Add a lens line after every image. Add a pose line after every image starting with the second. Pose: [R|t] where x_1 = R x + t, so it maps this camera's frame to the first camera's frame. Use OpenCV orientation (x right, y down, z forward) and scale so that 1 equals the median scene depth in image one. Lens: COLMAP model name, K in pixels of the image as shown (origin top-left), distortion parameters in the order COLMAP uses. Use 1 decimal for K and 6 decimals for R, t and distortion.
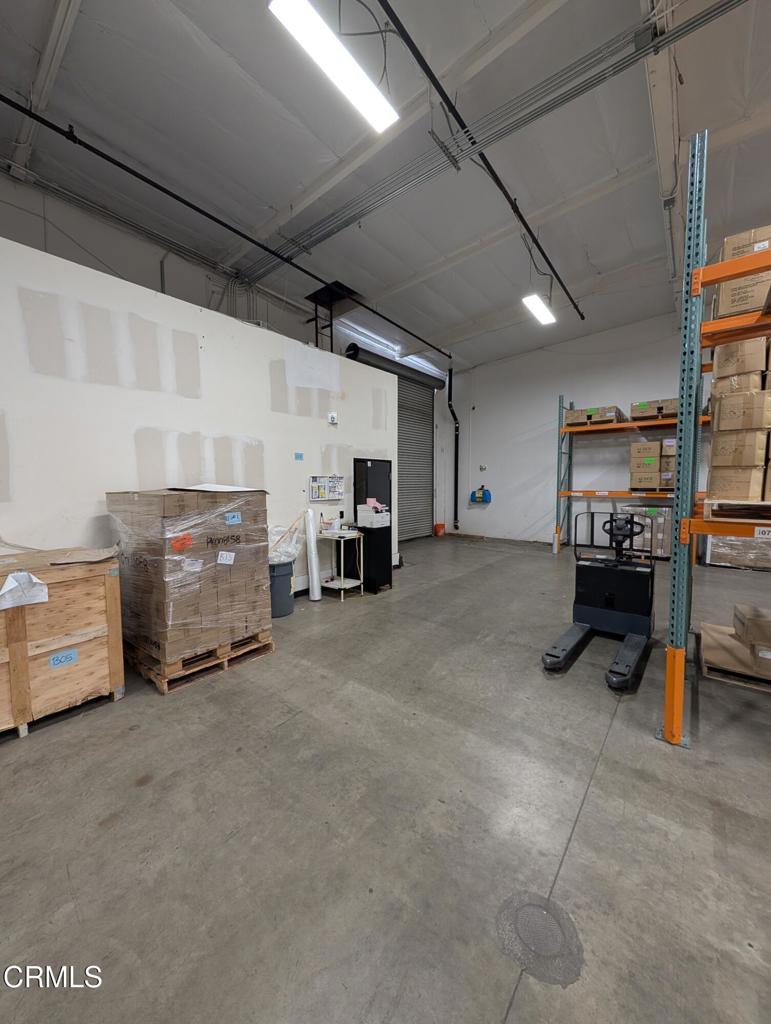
lens RADIAL K [[385.5, 0, 384.1], [0, 385.5, 510.1], [0, 0, 1]] dist [0.000288, 0.000004]
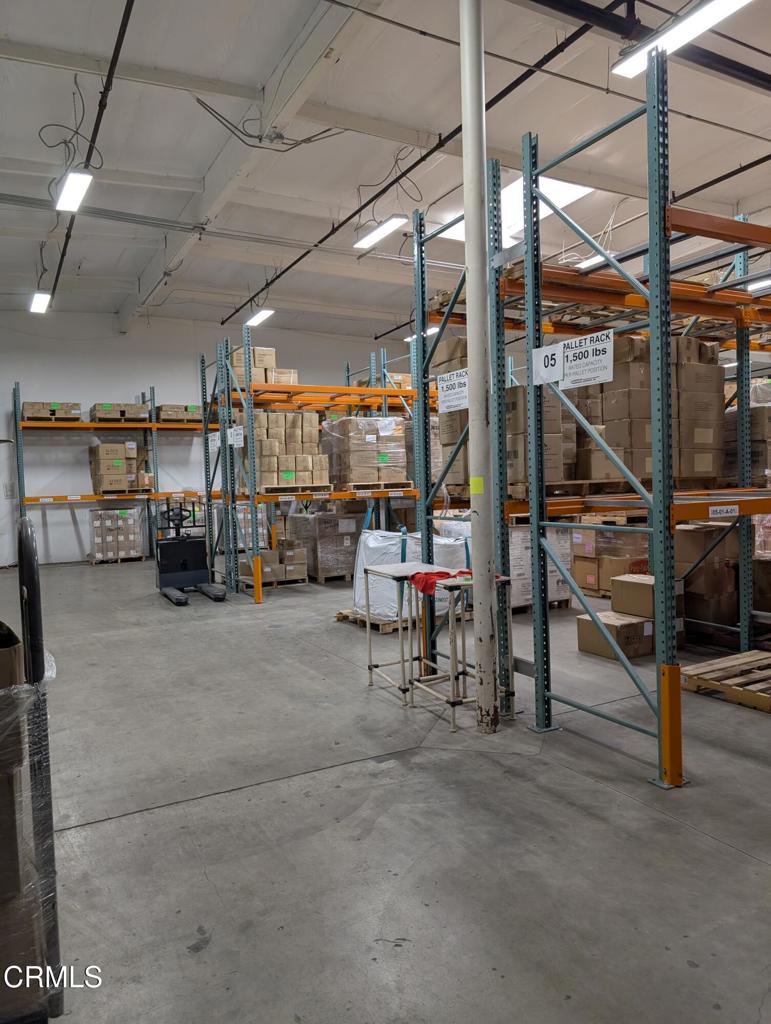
lens RADIAL K [[715.8, 0, 385.0], [0, 715.8, 512.9], [0, 0, 1]] dist [-0.000263, 0.000002]
pose [[0.385069, -0.049579, 0.921555, -0.699724], [0.091450, 0.995691, 0.015355, 0.033345], [-0.918346, 0.078364, 0.387943, -0.319584]]
